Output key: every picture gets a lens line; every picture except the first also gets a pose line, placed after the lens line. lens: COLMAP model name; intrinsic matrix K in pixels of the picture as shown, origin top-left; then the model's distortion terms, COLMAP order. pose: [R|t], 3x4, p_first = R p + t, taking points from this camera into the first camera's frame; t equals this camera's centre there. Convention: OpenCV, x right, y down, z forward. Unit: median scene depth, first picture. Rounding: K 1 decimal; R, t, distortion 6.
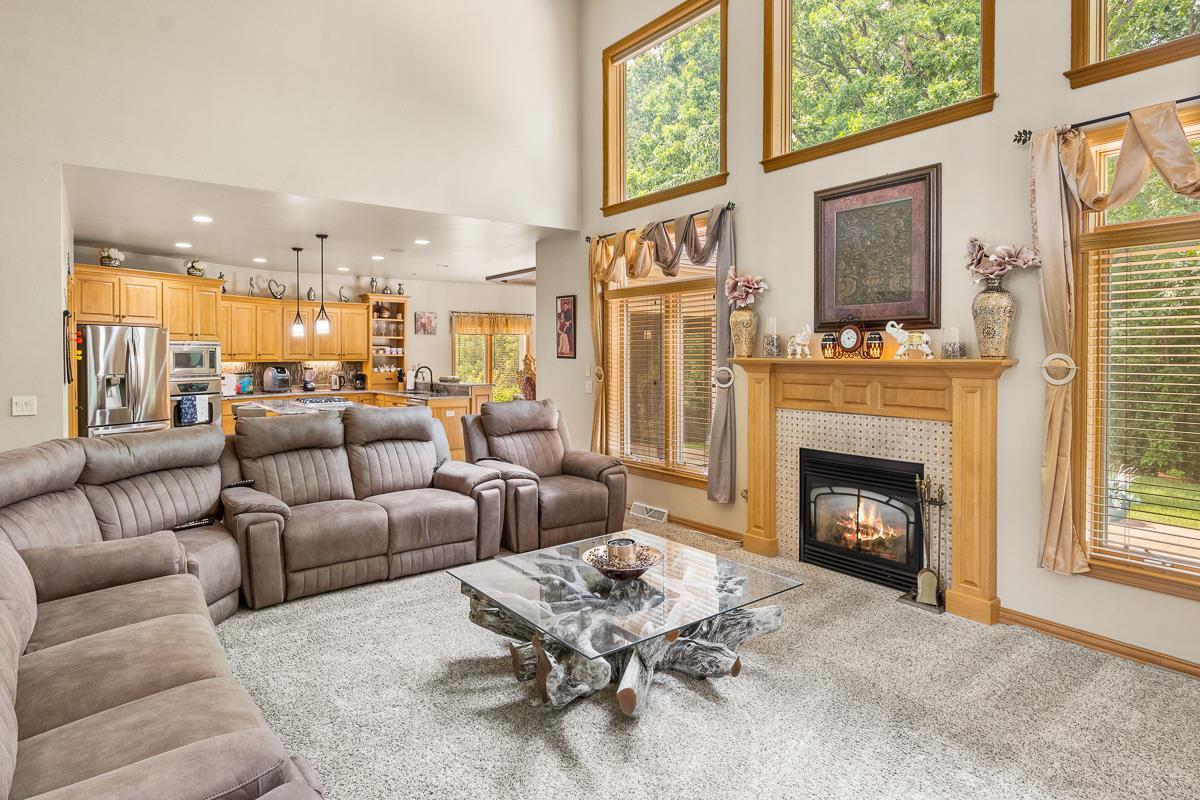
lens RADIAL K [[680.2, 0, 585.1], [0, 680.2, 360.9], [0, 0, 1]] dist [0.001669, 0.001625]
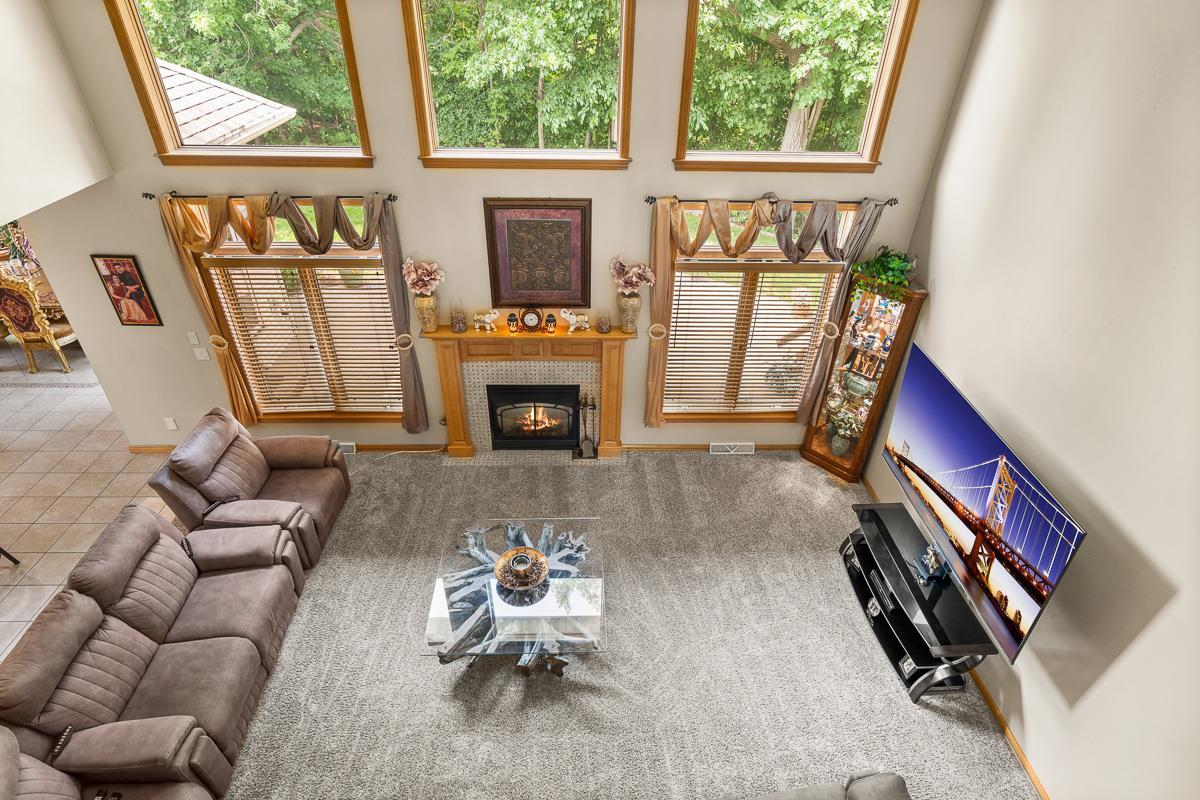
lens RADIAL K [[645.0, 0, 597.3], [0, 645.0, 405.1], [0, 0, 1]] dist [-0.005626, 0.000255]
pose [[0.559880, -0.464663, 0.686019, -0.382610], [-0.006179, 0.825588, 0.564240, -0.470980], [-0.828550, -0.320146, 0.459359, 0.183138]]
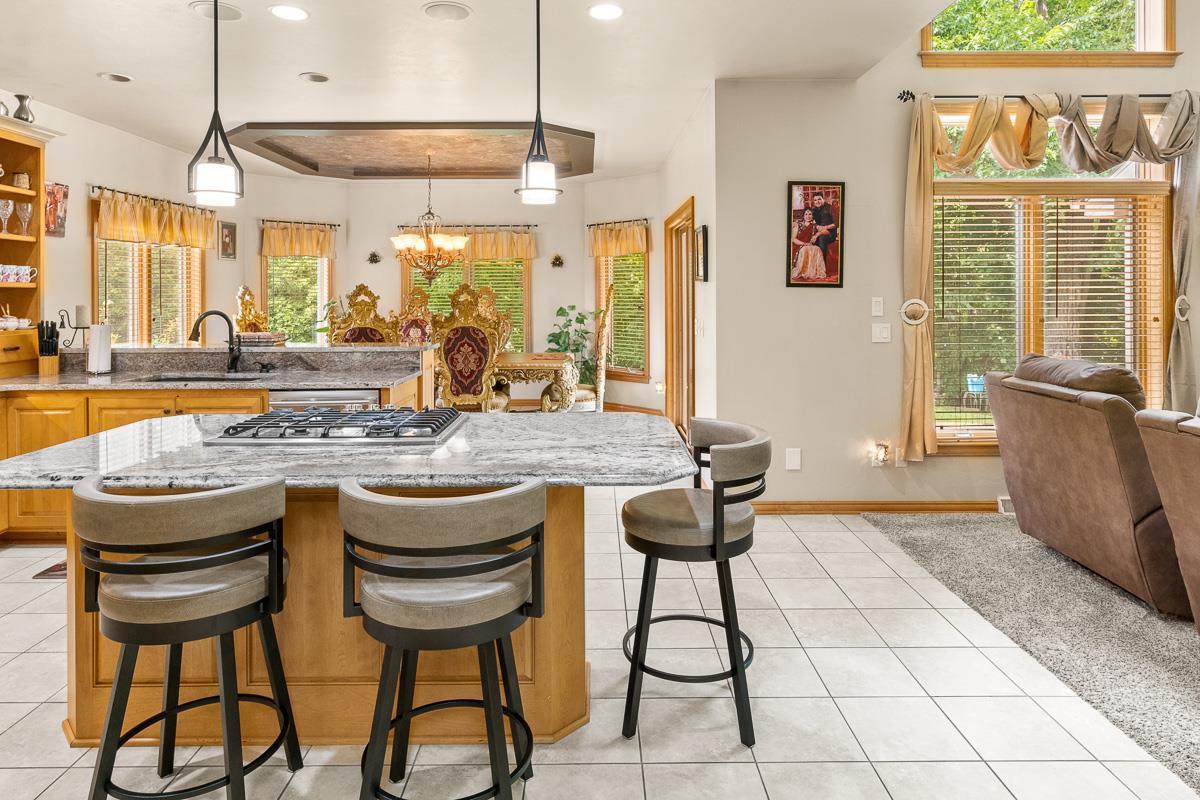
lens RADIAL K [[721.0, 0, 601.3], [0, 721.0, 296.1], [0, 0, 1]] dist [-0.003557, 0.006970]
pose [[0.567277, -0.005176, 0.823511, -0.827286], [0.011491, 0.999933, -0.001631, 0.004056], [-0.823447, 0.010388, 0.567299, 1.007892]]
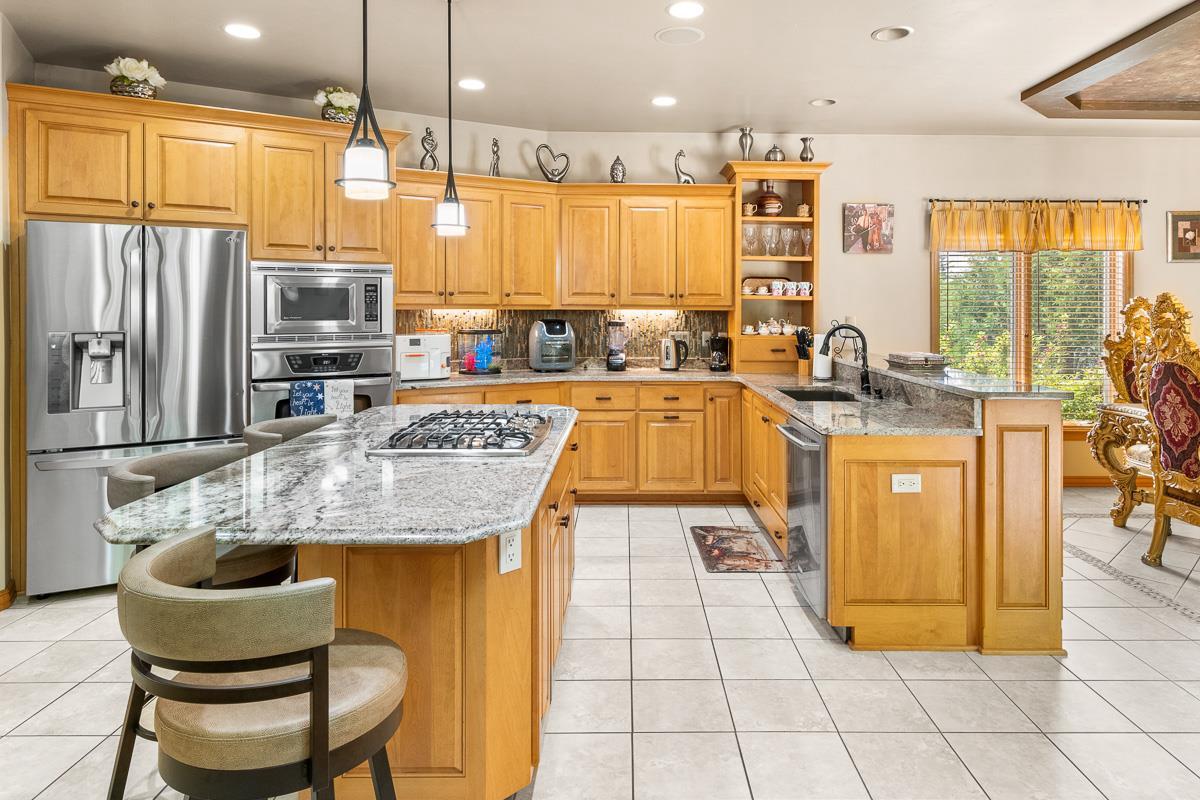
lens RADIAL K [[721.0, 0, 623.4], [0, 721.0, 310.7], [0, 0, 1]] dist [-0.003557, 0.006970]
pose [[0.817293, 0.009479, -0.576144, -0.189393], [-0.011007, 0.999939, 0.000837, 0.001756], [0.576117, 0.005657, 0.817348, 1.071604]]
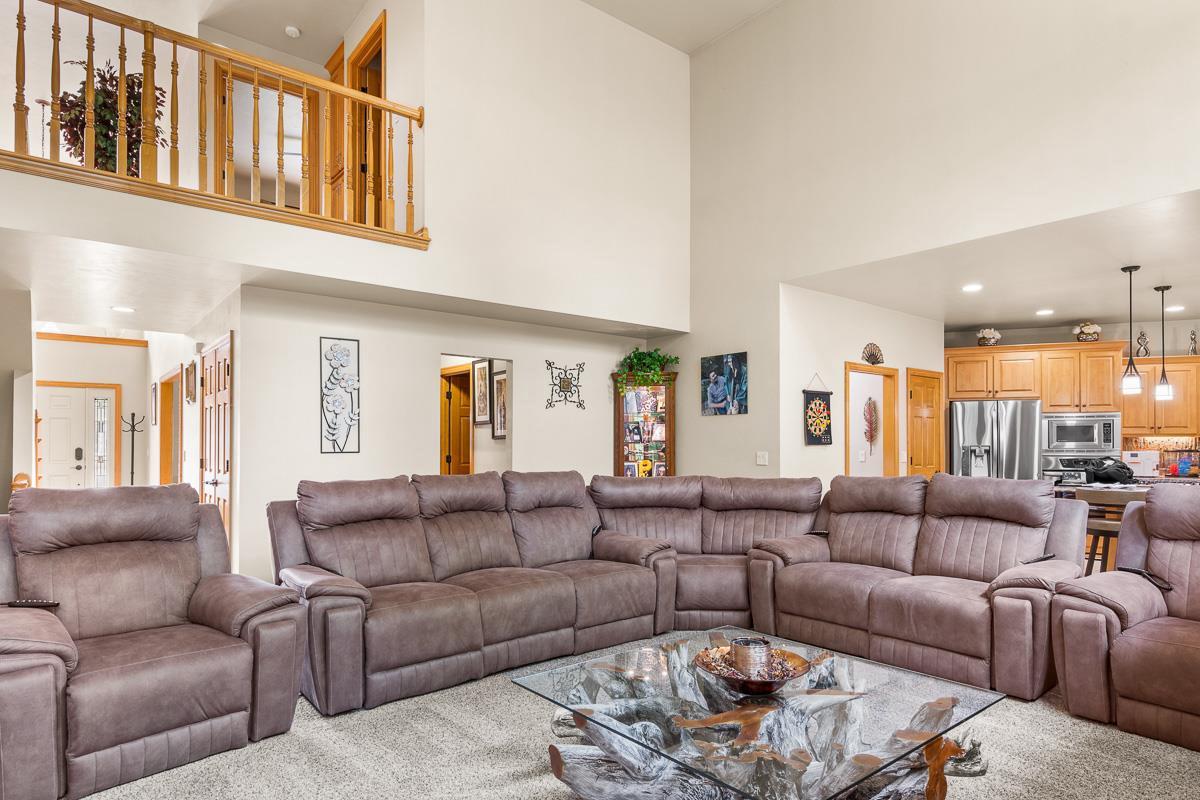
lens RADIAL K [[680.2, 0, 605.6], [0, 680.2, 438.5], [0, 0, 1]] dist [0.001669, 0.001625]
pose [[0.059233, -0.007263, -0.998218, 0.454137], [-0.011772, 0.999899, -0.007974, 0.030632], [0.998175, 0.012223, 0.059141, 0.458869]]
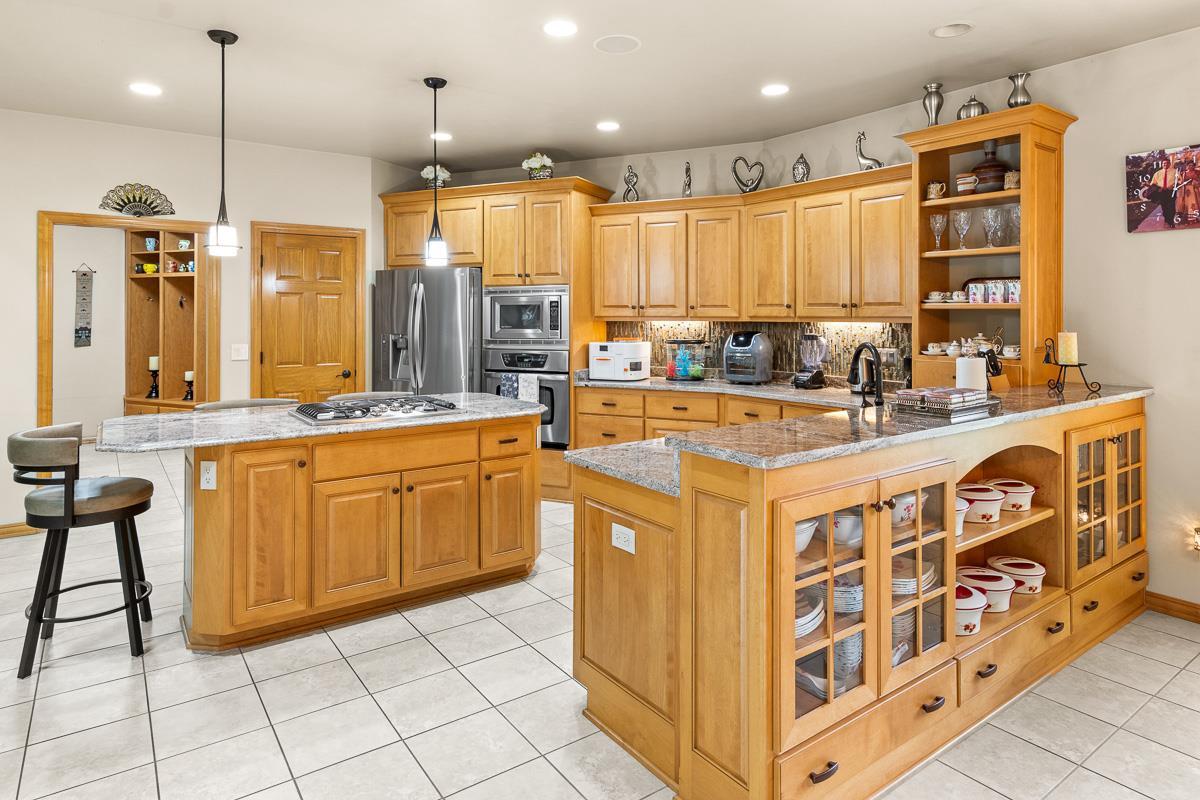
lens RADIAL K [[680.2, 0, 600.5], [0, 680.2, 313.3], [0, 0, 1]] dist [0.001669, 0.001625]
pose [[0.012512, -0.002181, -0.999919, 0.071695], [-0.008789, 0.999959, -0.002291, -0.004777], [0.999883, 0.008817, 0.012492, 1.589302]]
